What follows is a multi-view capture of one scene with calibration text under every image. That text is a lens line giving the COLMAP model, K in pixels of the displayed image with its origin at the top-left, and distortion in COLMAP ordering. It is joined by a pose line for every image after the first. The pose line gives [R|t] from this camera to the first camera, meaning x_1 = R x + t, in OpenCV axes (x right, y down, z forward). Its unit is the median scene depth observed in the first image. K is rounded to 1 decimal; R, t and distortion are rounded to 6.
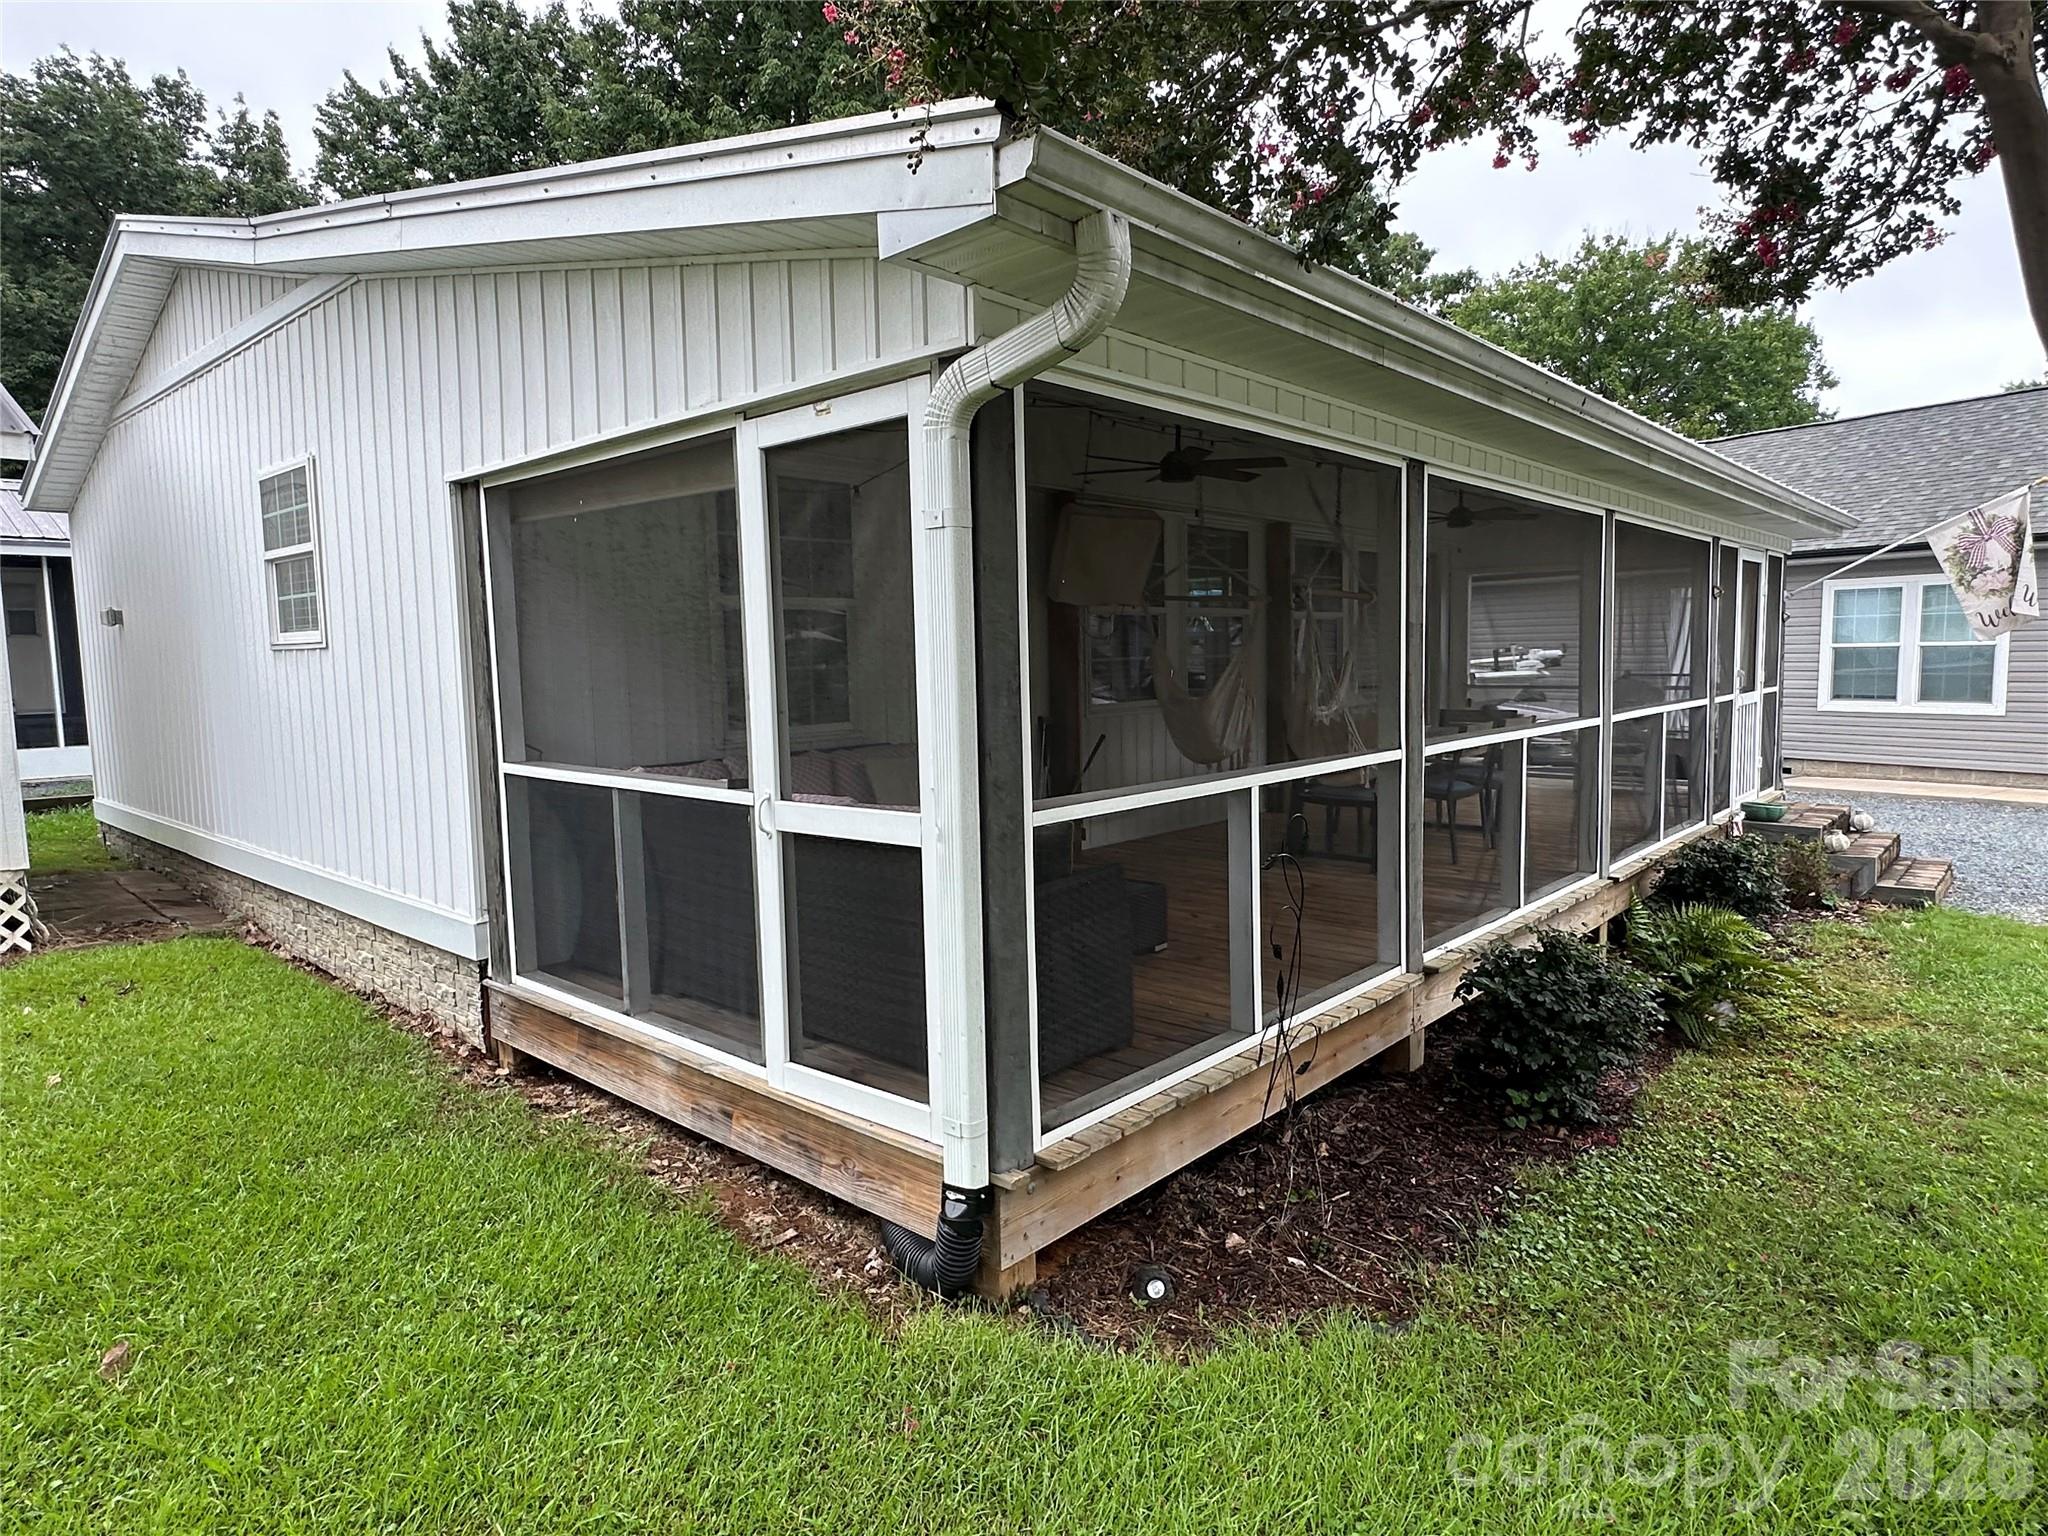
lens RADIAL K [[1187.1, 0, 1028.9], [0, 1187.1, 764.7], [0, 0, 1]] dist [-0.002820, 0.000220]
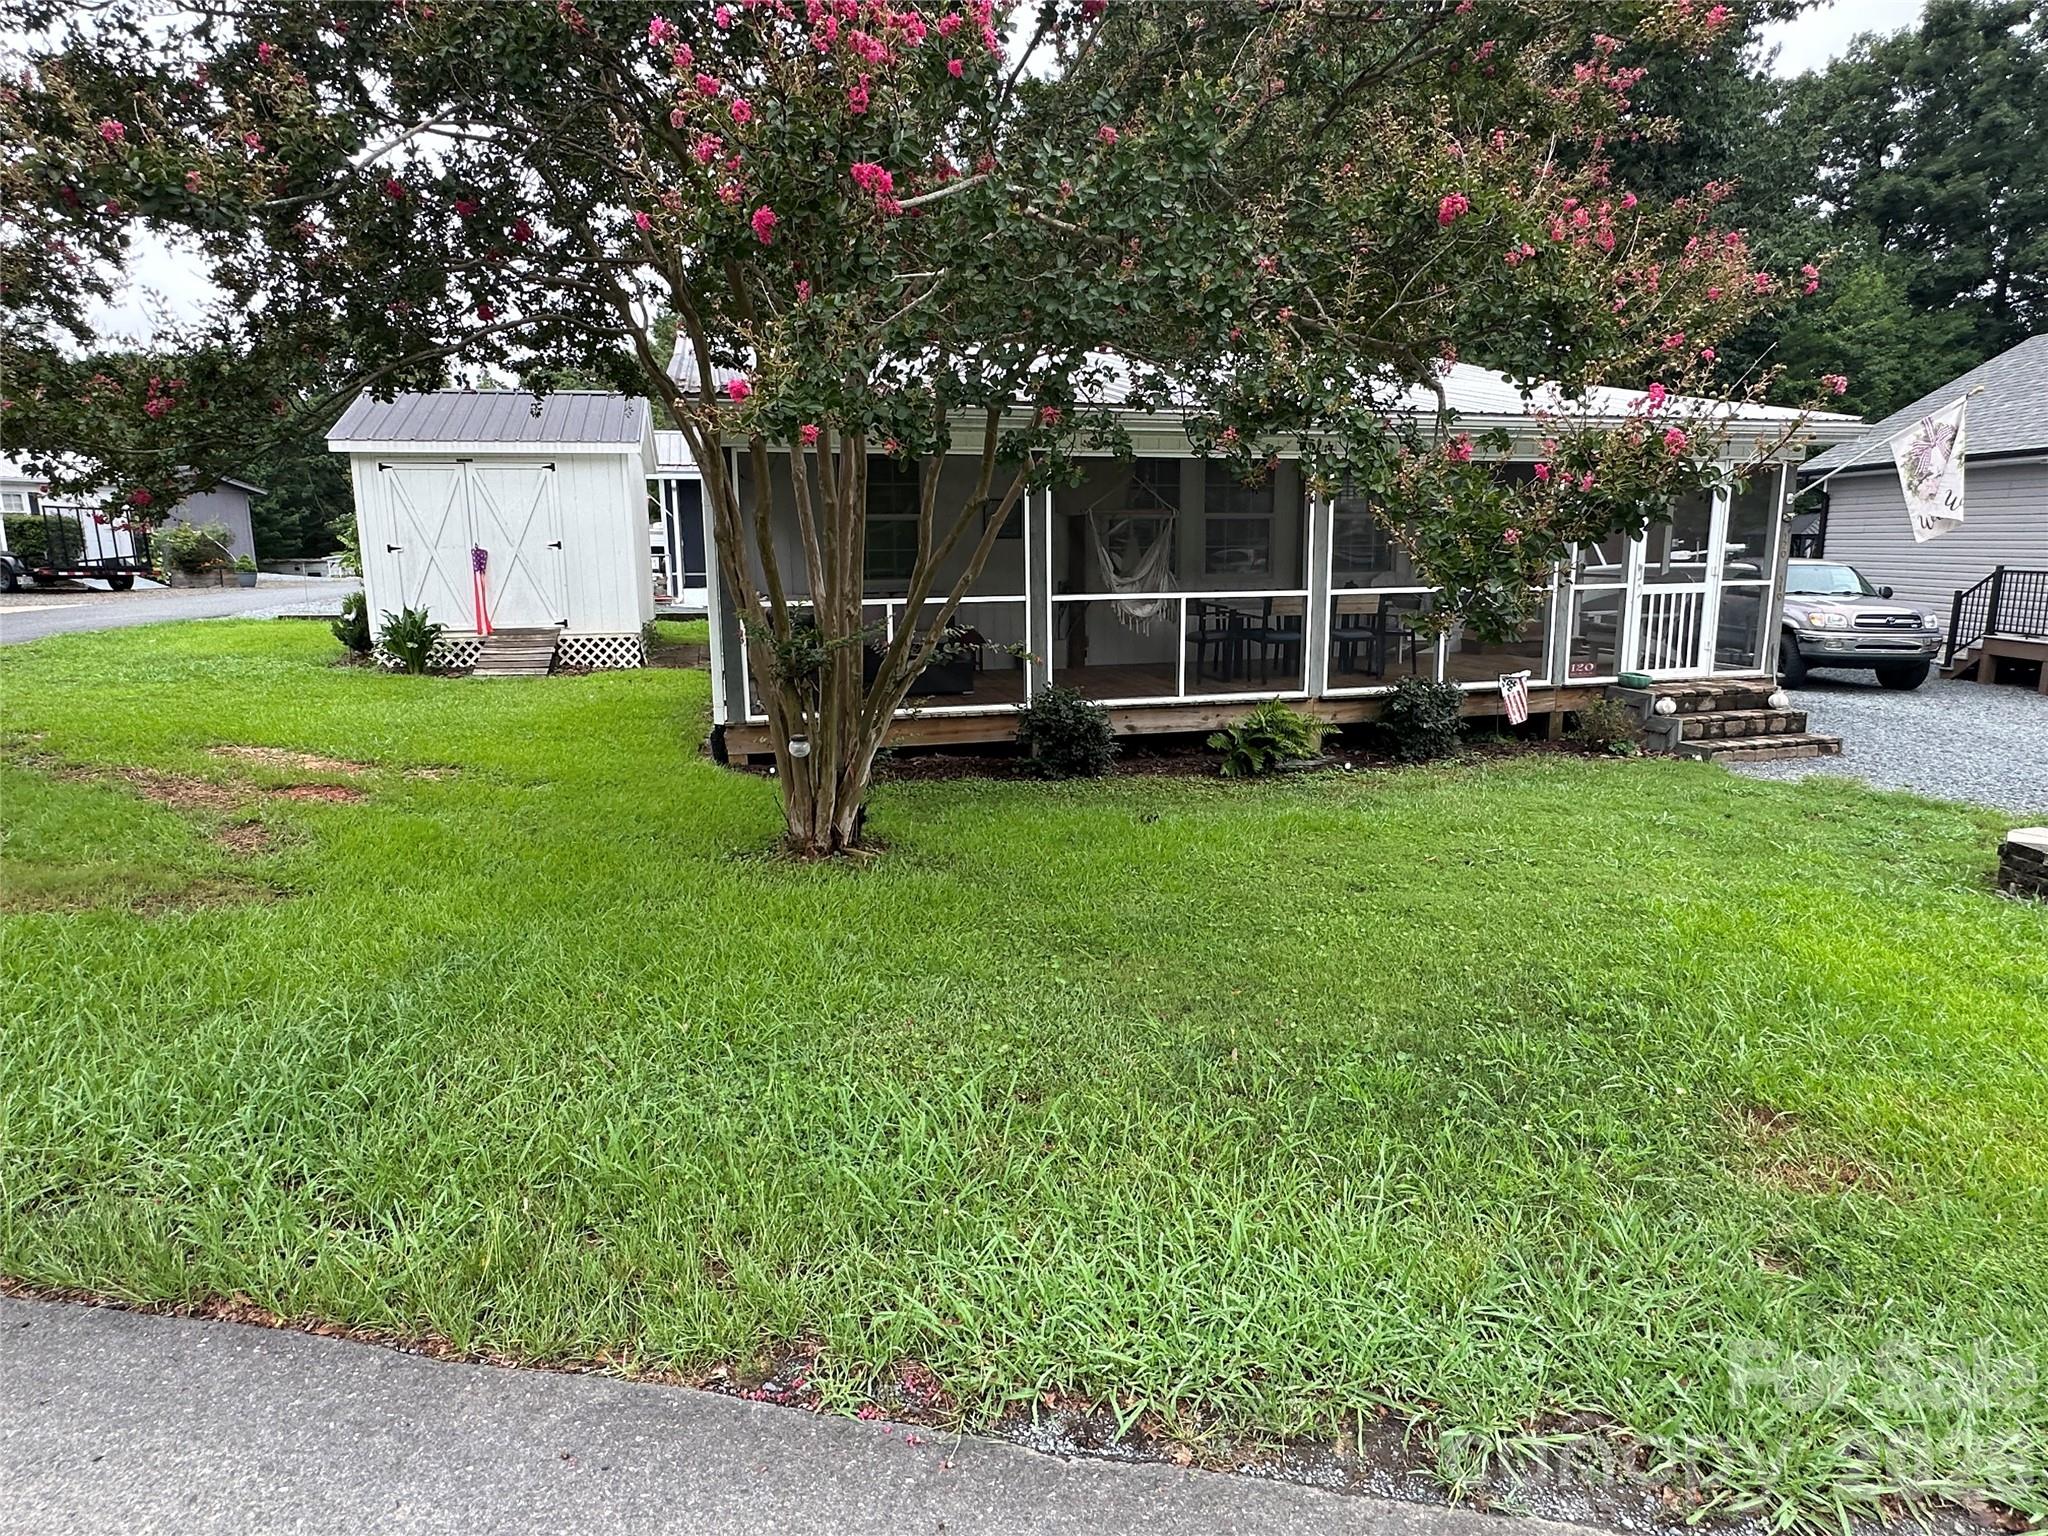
lens RADIAL K [[1136.1, 0, 1024.0], [0, 1136.1, 768.0], [0, 0, 1]] dist [-0.004164, -0.000460]
pose [[0.839353, 0.117805, -0.530667, 1.517499], [-0.057932, 0.990060, 0.128157, 0.032588], [0.540490, -0.076826, 0.837835, -0.723500]]
